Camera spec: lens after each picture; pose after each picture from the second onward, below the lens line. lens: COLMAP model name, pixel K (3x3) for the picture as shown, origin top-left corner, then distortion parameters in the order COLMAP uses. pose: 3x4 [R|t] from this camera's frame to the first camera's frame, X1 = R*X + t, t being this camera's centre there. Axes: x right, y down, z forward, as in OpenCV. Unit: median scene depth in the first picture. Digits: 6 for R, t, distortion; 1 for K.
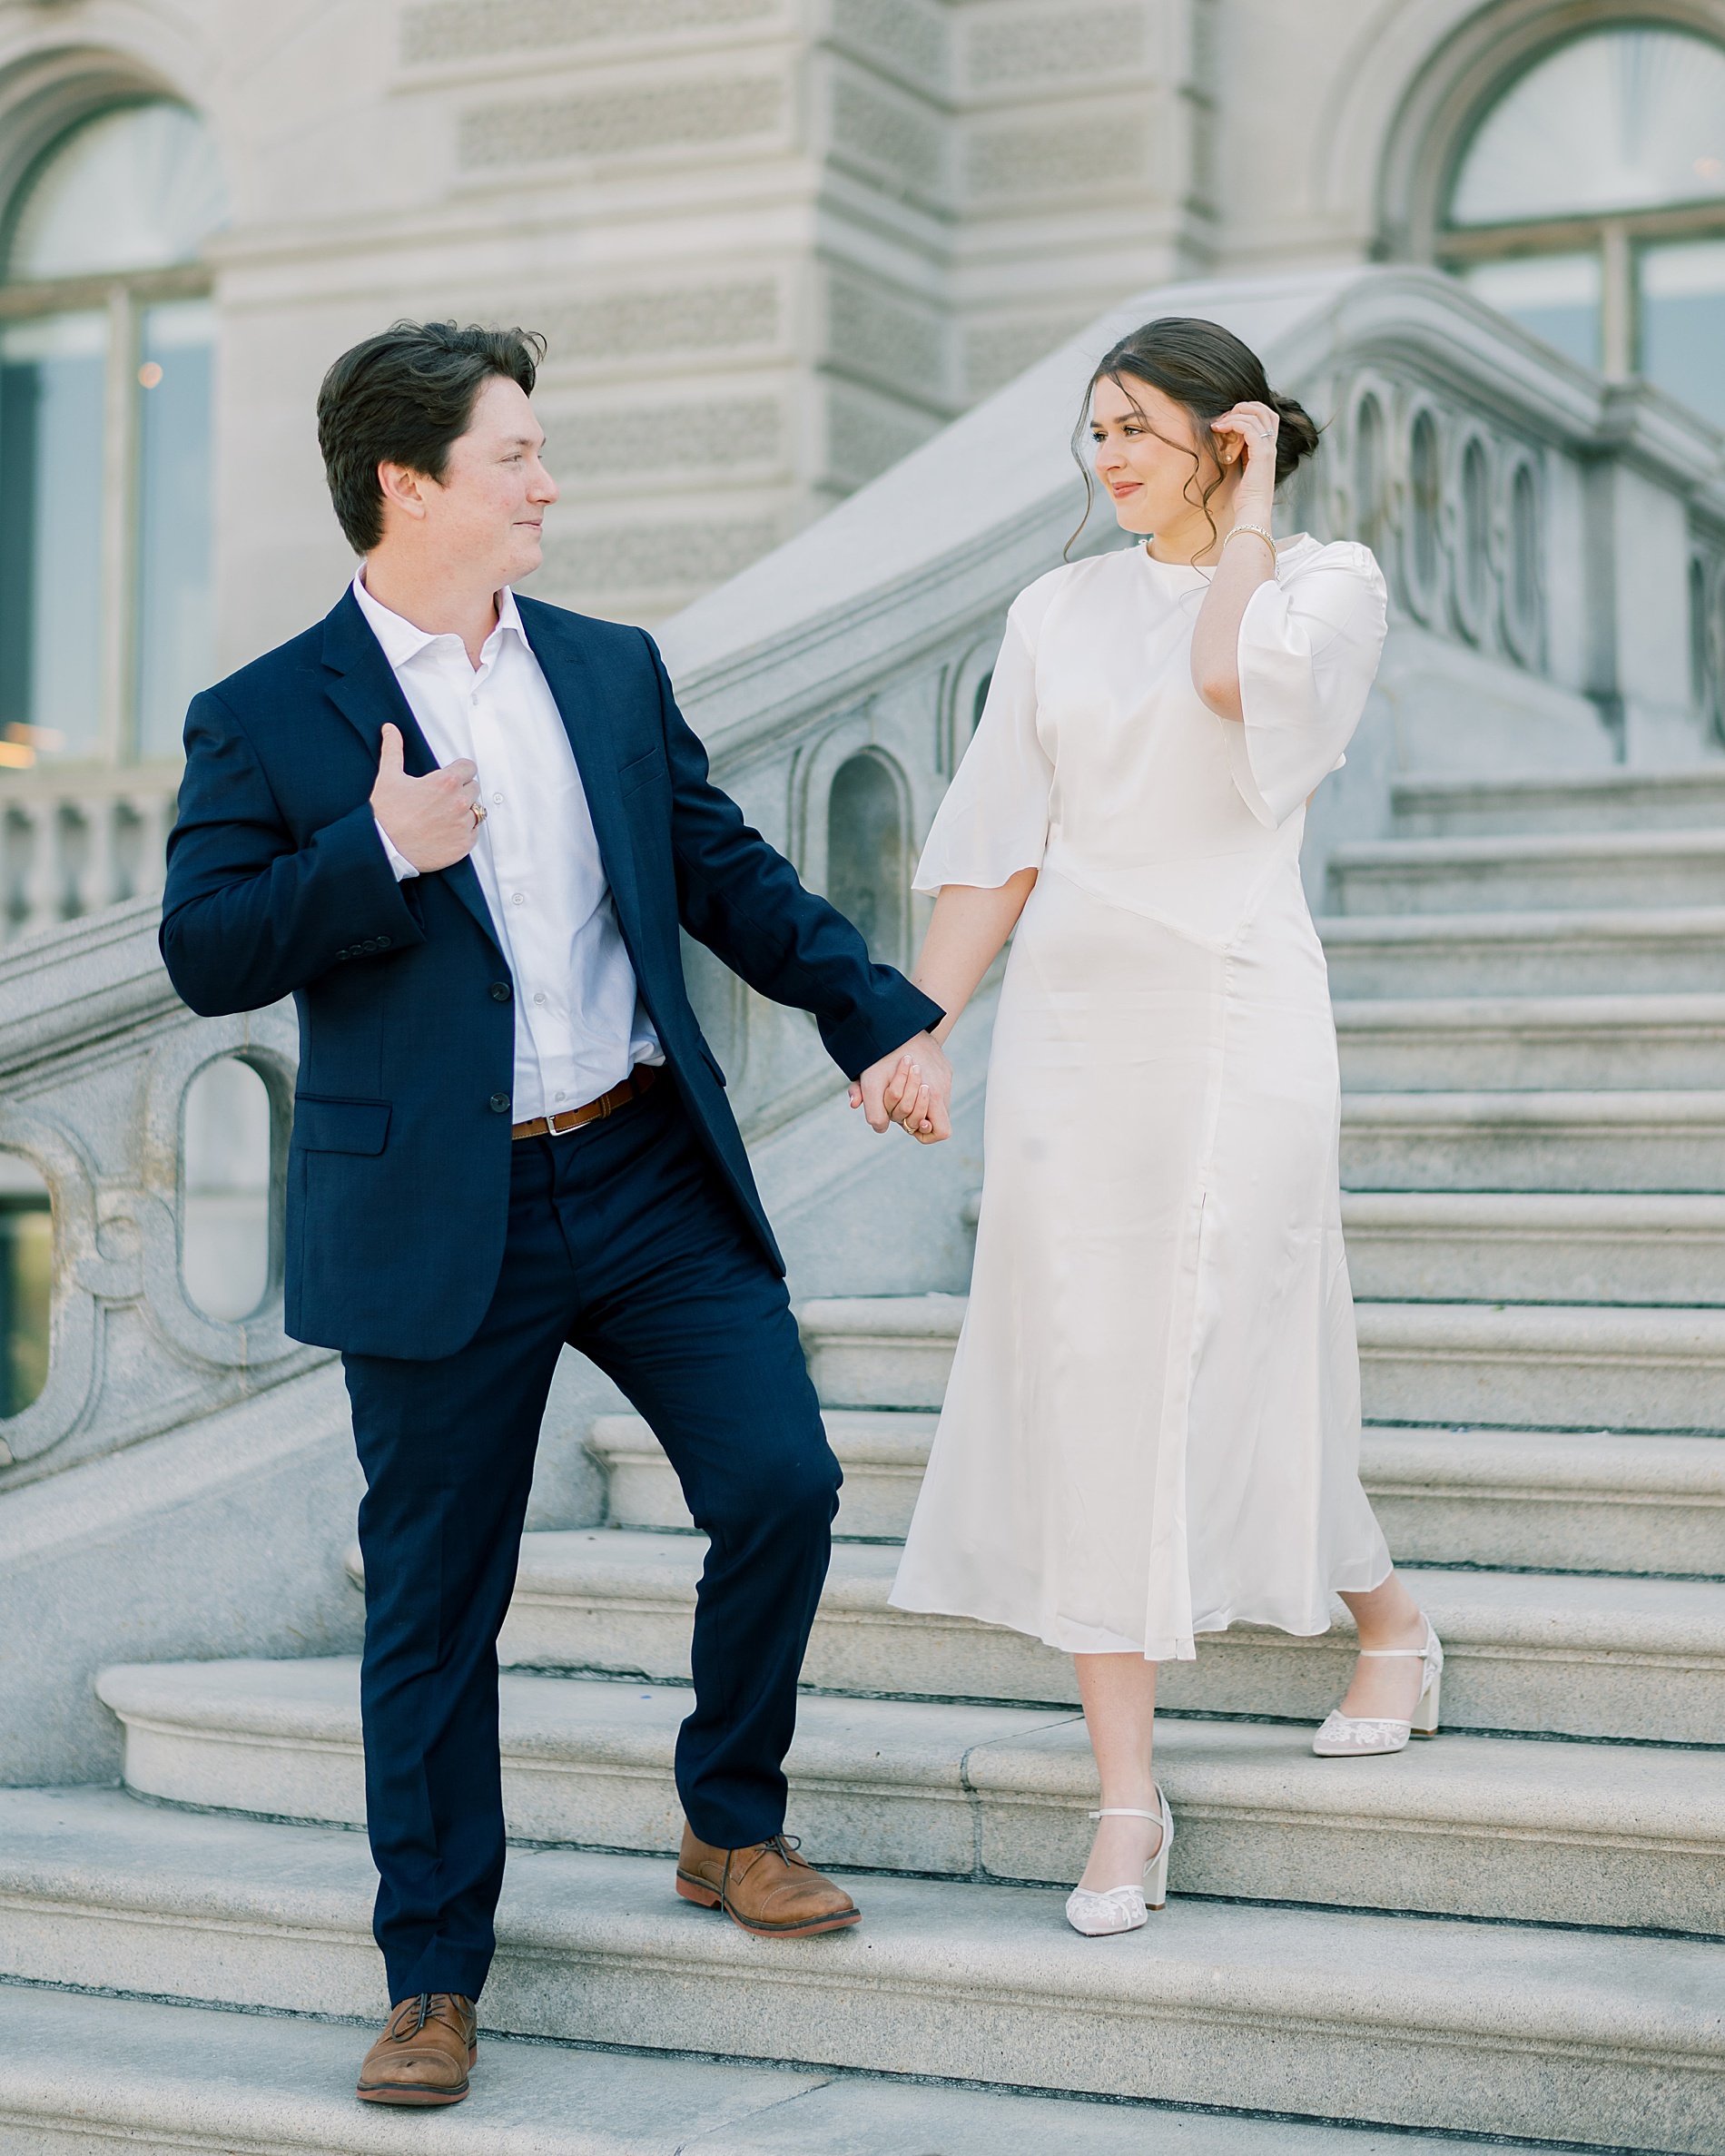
lens RADIAL K [[4357.5, 0, 861.3], [0, 4357.5, 907.1], [0, 0, 1]] dist [-0.001086, 0.029883]
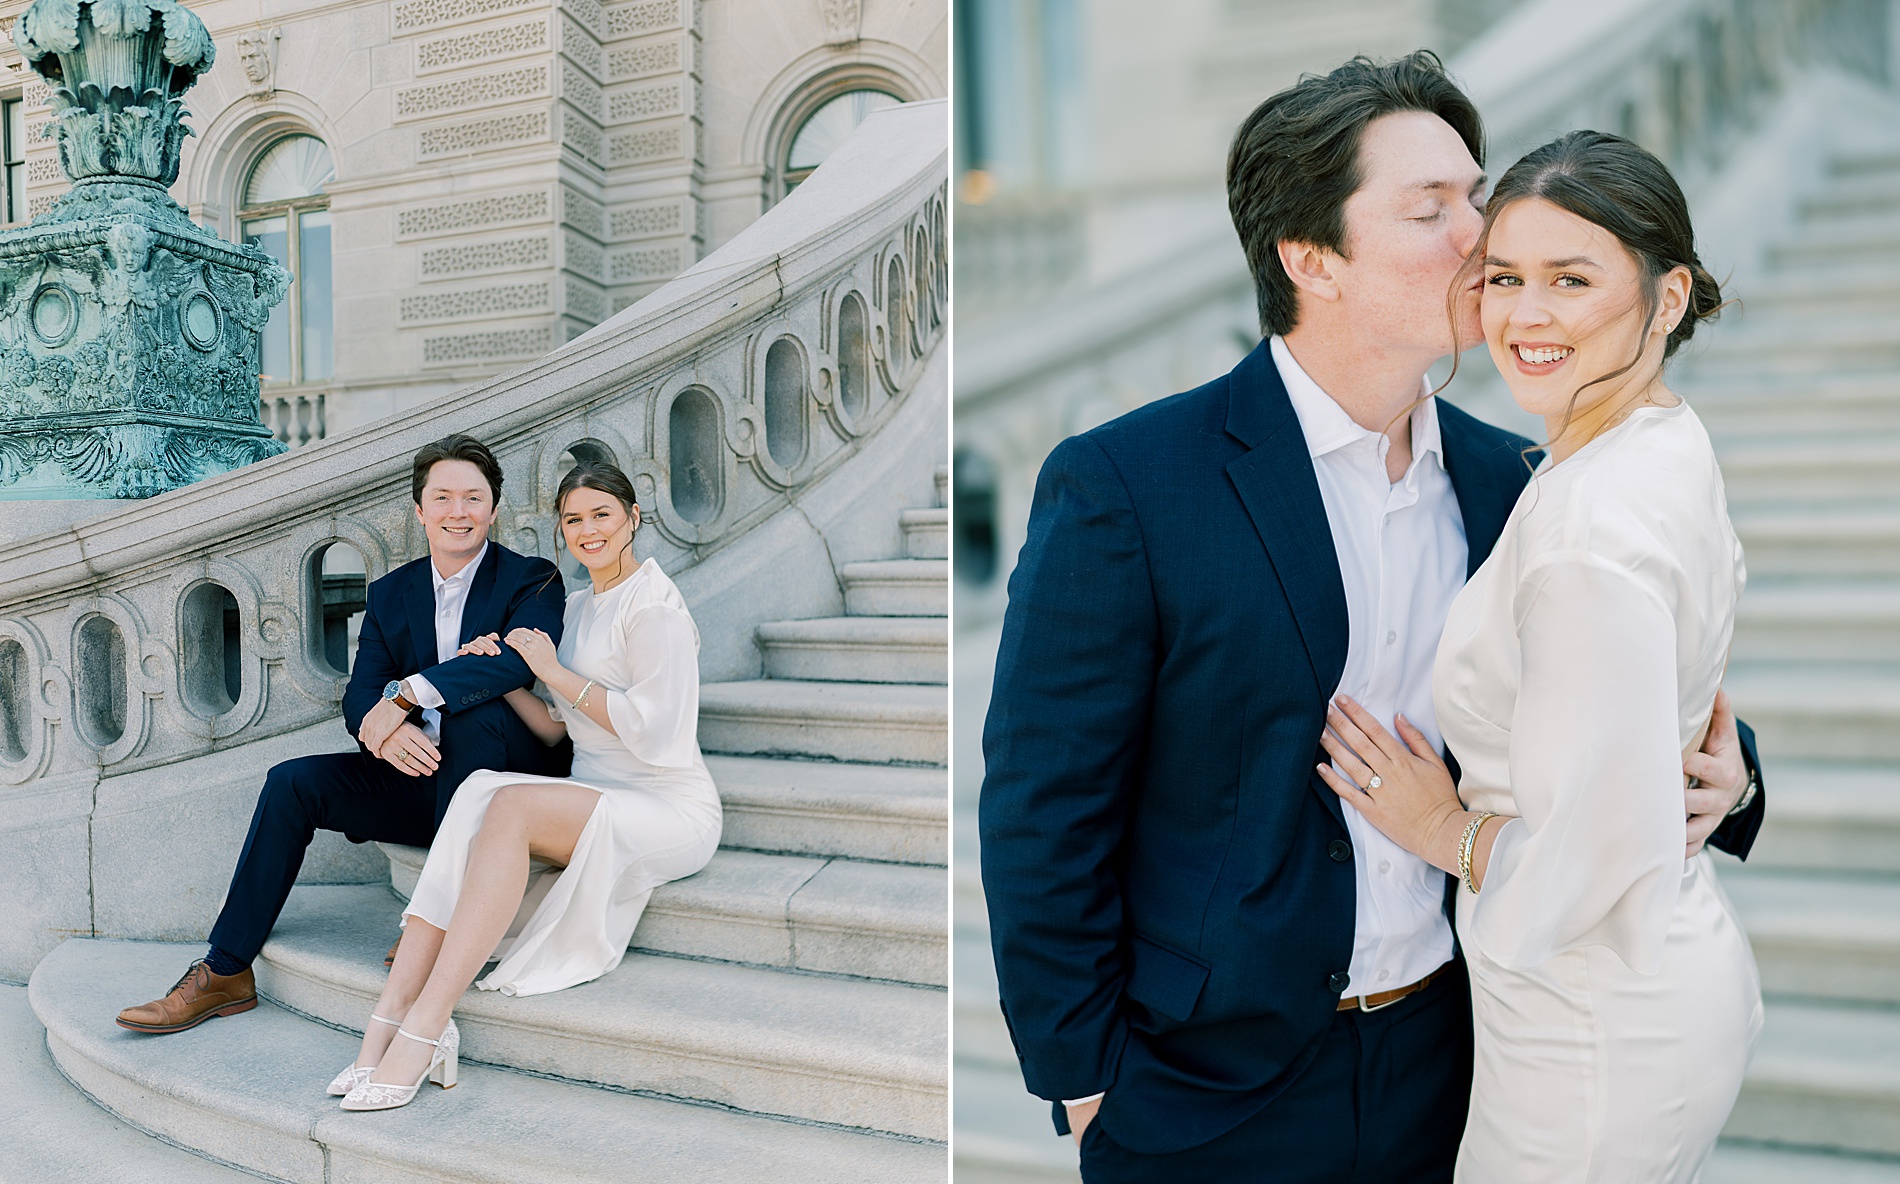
lens RADIAL K [[1403.6, 0, 491.1], [0, 1403.6, 598.6], [0, 0, 1]] dist [0.000123, -0.002987]
pose [[0.999743, -0.022409, 0.003458, -0.188378], [0.021918, 0.994146, 0.105802, 0.035886], [-0.005809, -0.105699, 0.994381, 0.371202]]
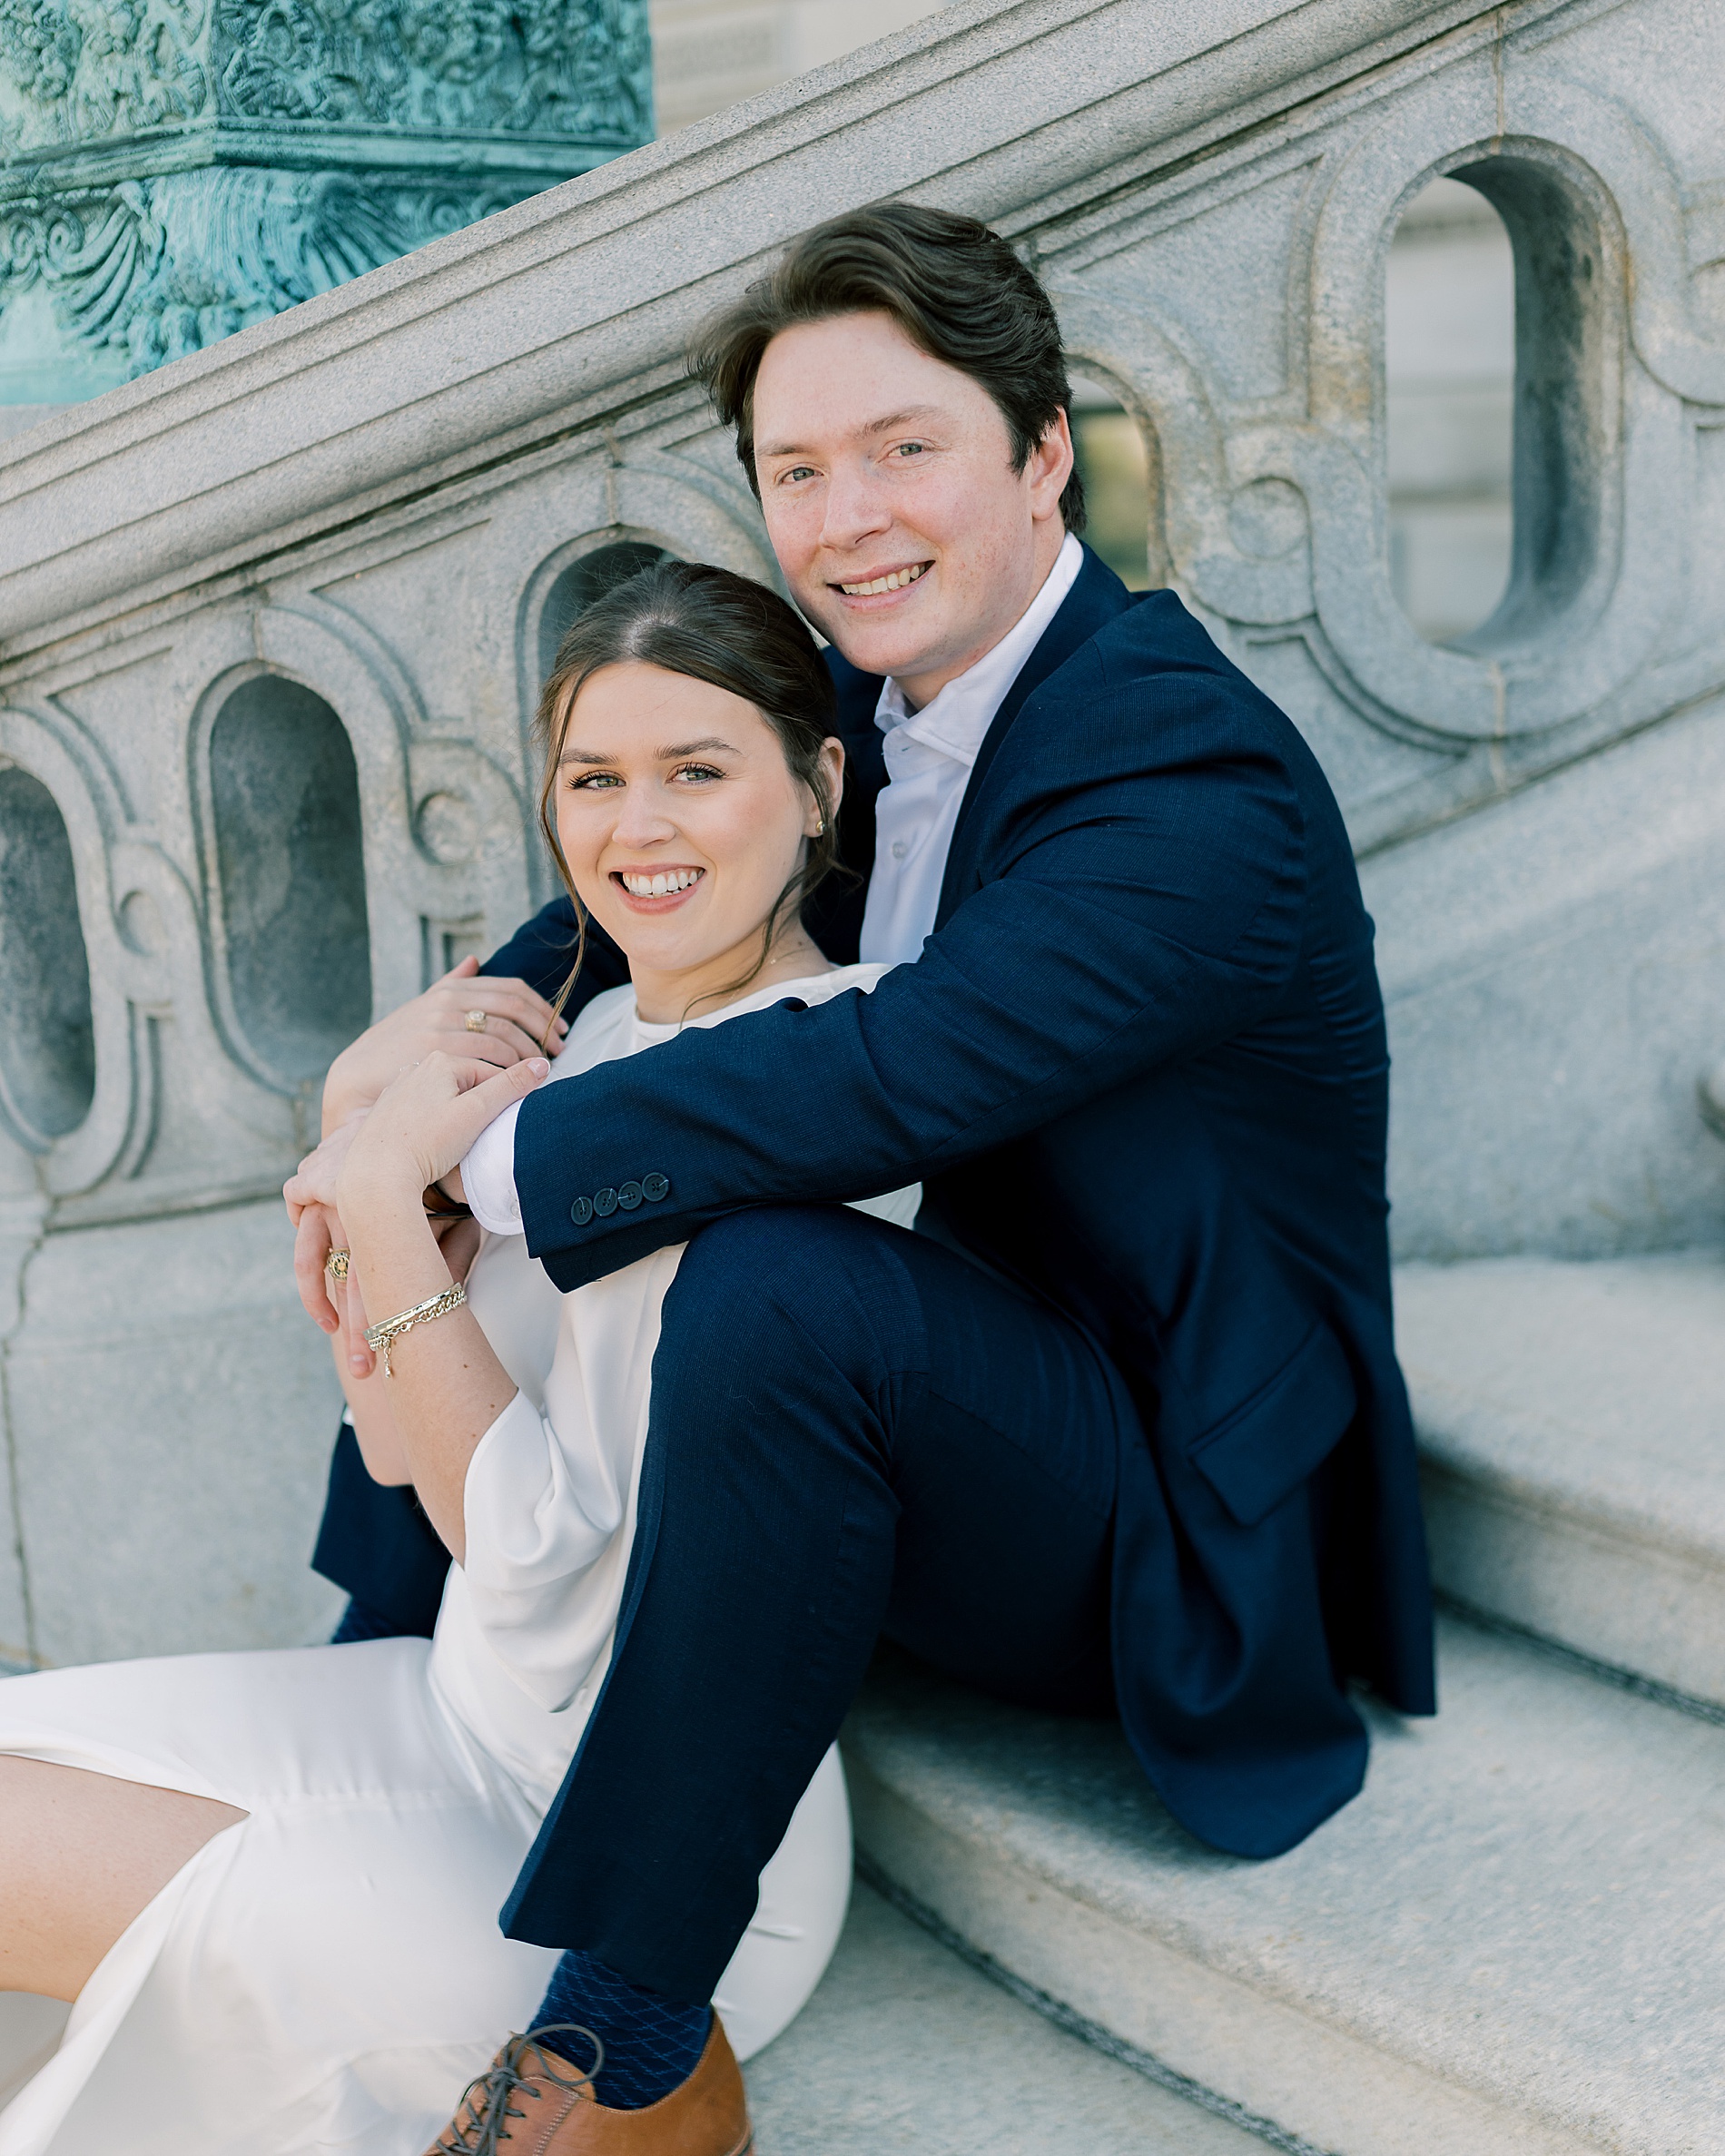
lens RADIAL K [[2840.4, 0, 750.9], [0, 2840.4, 1014.3], [0, 0, 1]] dist [-0.016657, 0.030167]
pose [[0.952994, 0.011602, -0.302768, -0.122837], [0.073073, 0.960970, 0.266828, 0.035832], [0.294046, -0.276410, 0.914951, 0.631159]]
